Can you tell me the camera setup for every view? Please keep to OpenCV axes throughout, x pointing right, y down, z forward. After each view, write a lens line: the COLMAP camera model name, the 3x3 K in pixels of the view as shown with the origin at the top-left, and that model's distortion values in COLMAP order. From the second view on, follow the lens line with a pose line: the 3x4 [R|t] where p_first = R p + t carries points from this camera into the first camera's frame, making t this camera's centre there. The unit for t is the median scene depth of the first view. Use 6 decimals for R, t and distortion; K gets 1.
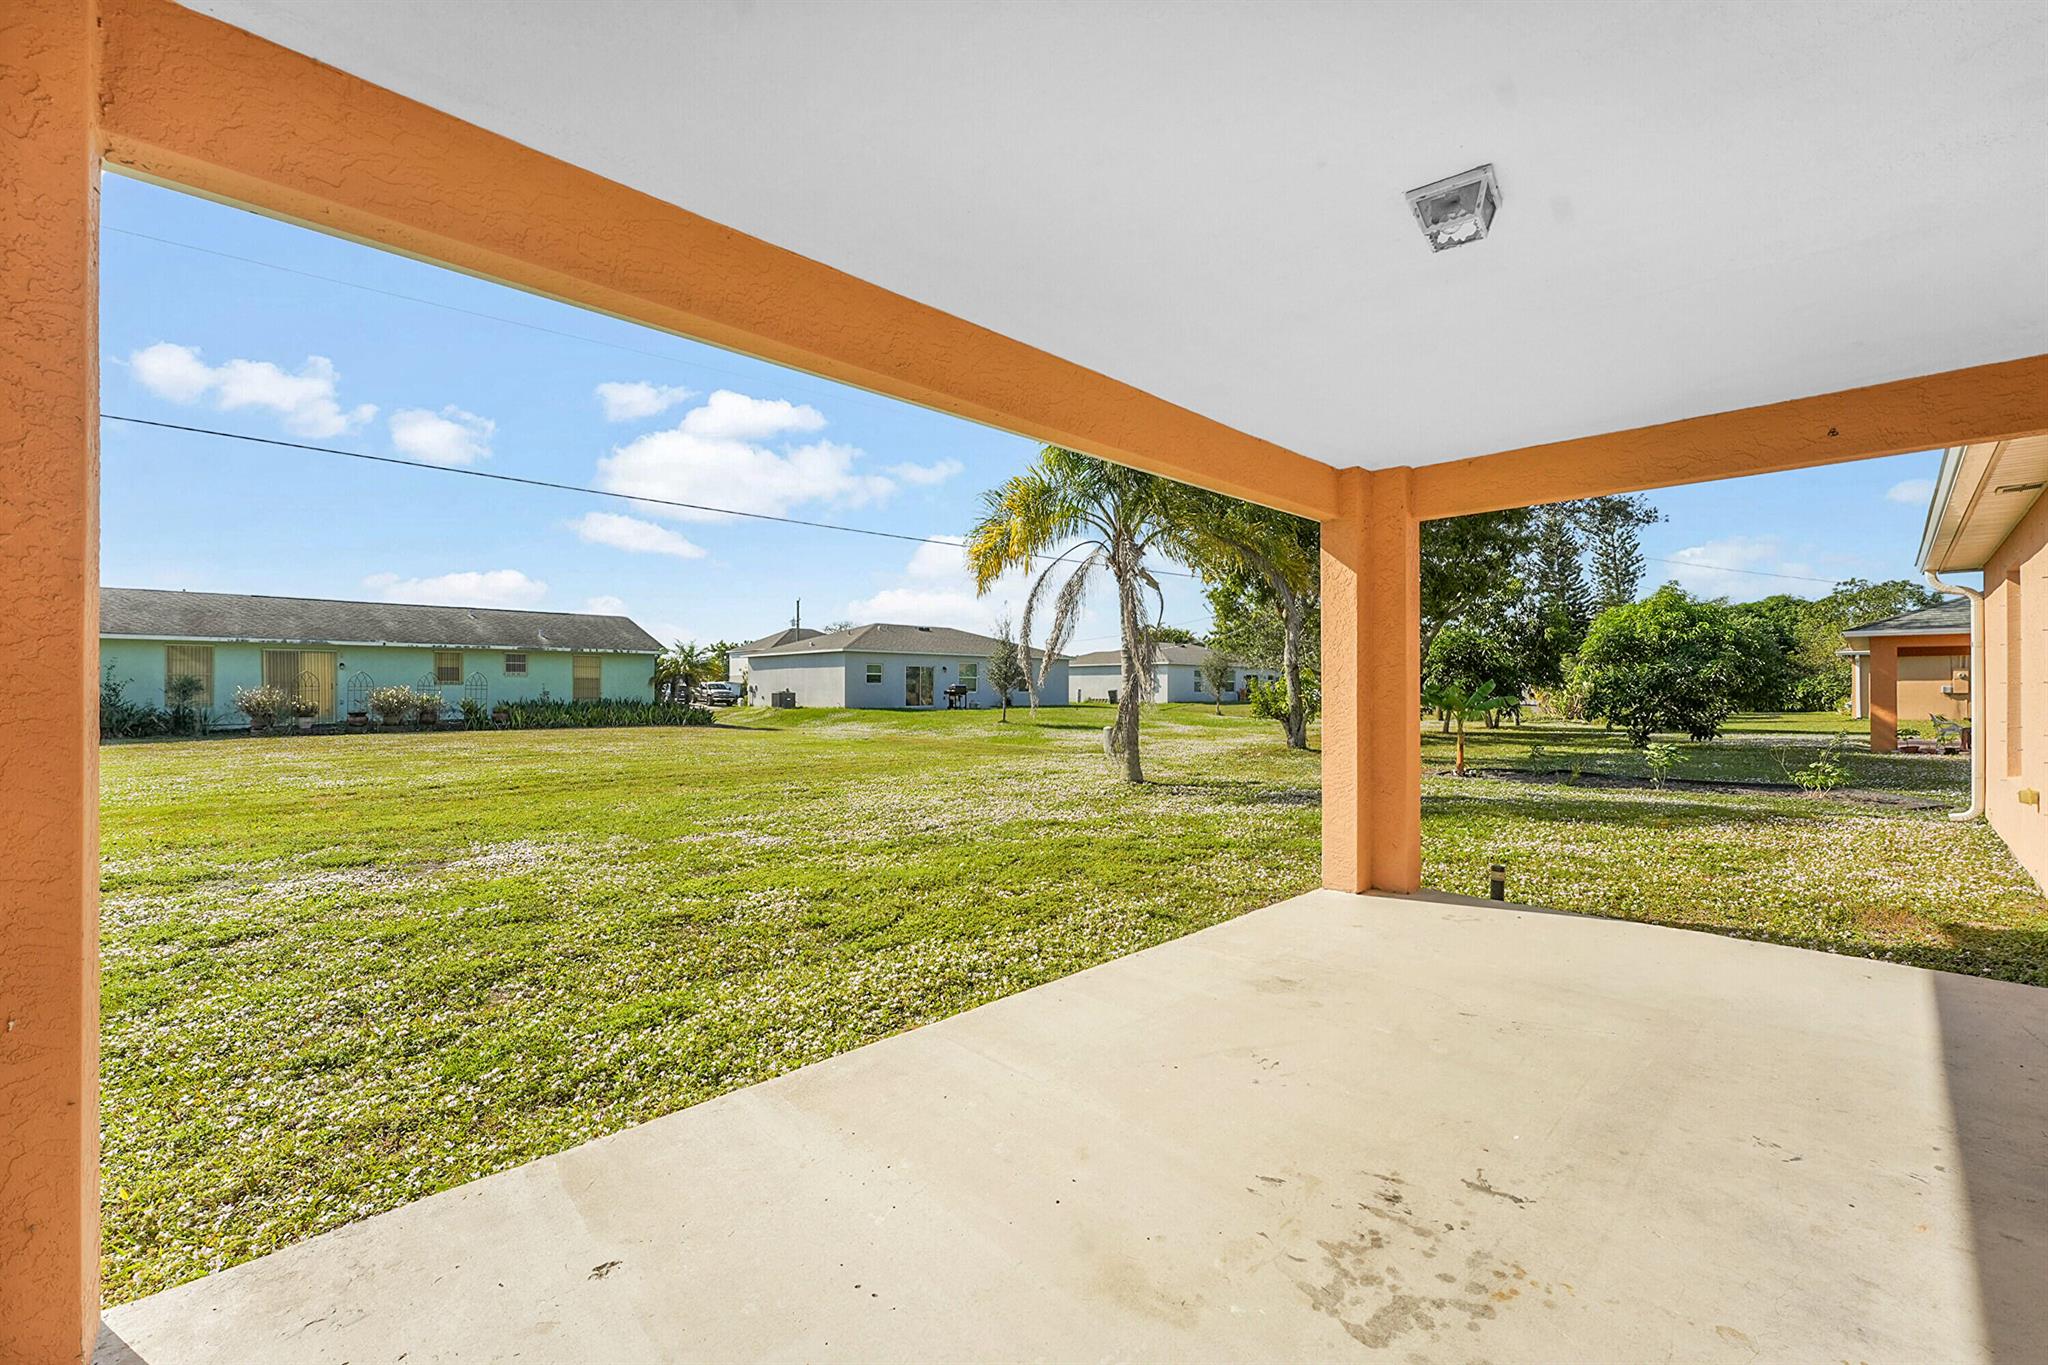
lens RADIAL K [[834.8, 0, 1025.1], [0, 834.8, 685.5], [0, 0, 1]] dist [0.000088, -0.000014]
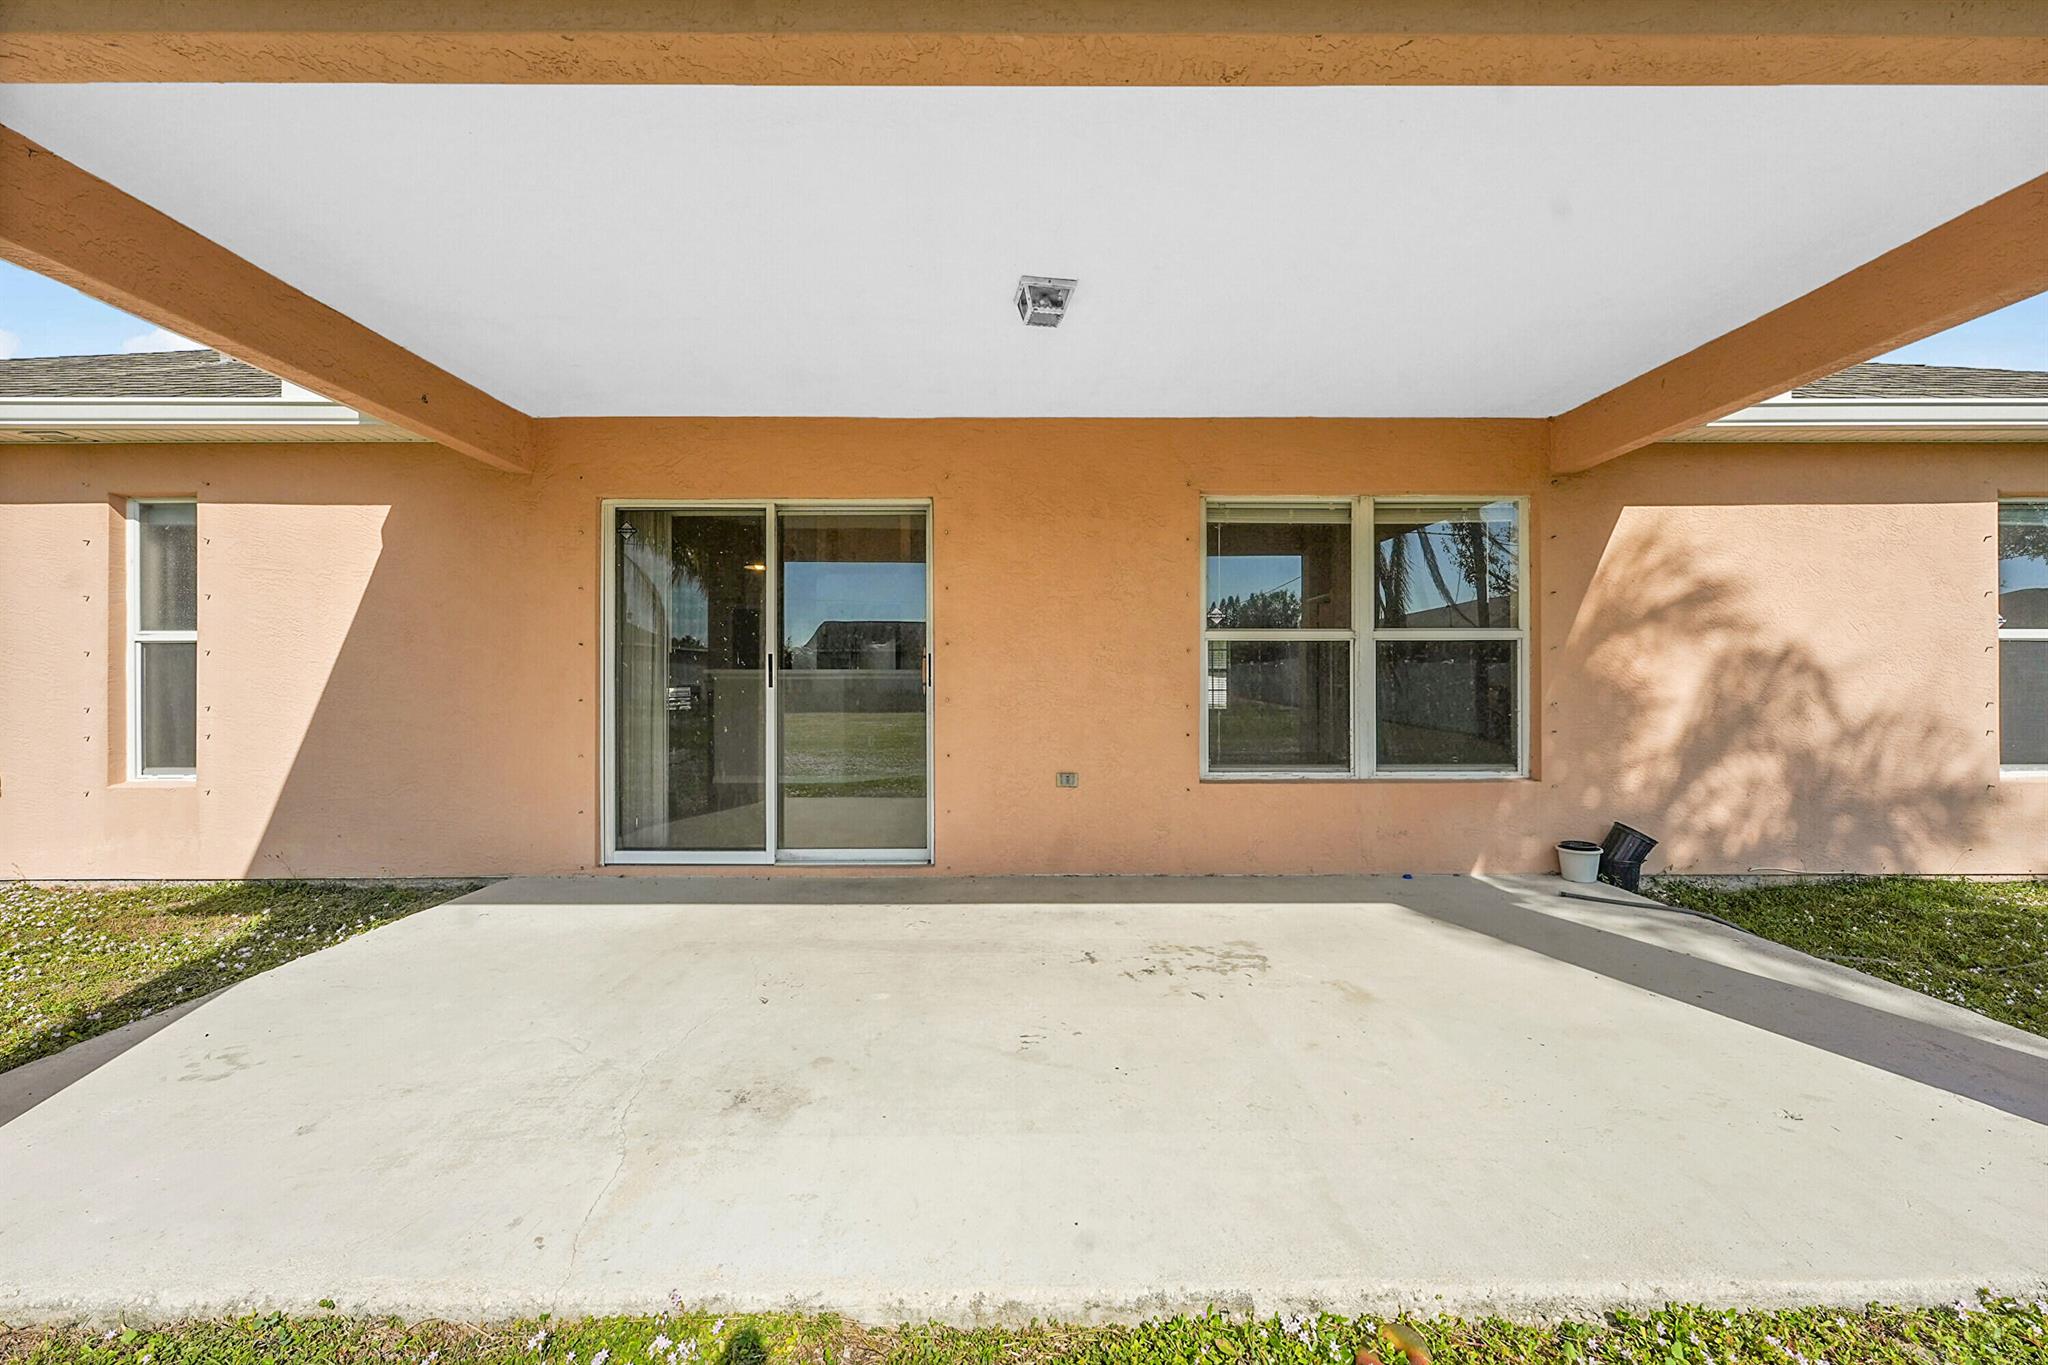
lens RADIAL K [[834.8, 0, 1025.3], [0, 834.8, 682.2], [0, 0, 1]] dist [0.000088, -0.000014]
pose [[-0.724382, 0.003090, 0.689392, -0.546848], [-0.000496, 0.999987, -0.005002, 0.094562], [-0.689398, -0.003965, -0.724372, 2.655571]]
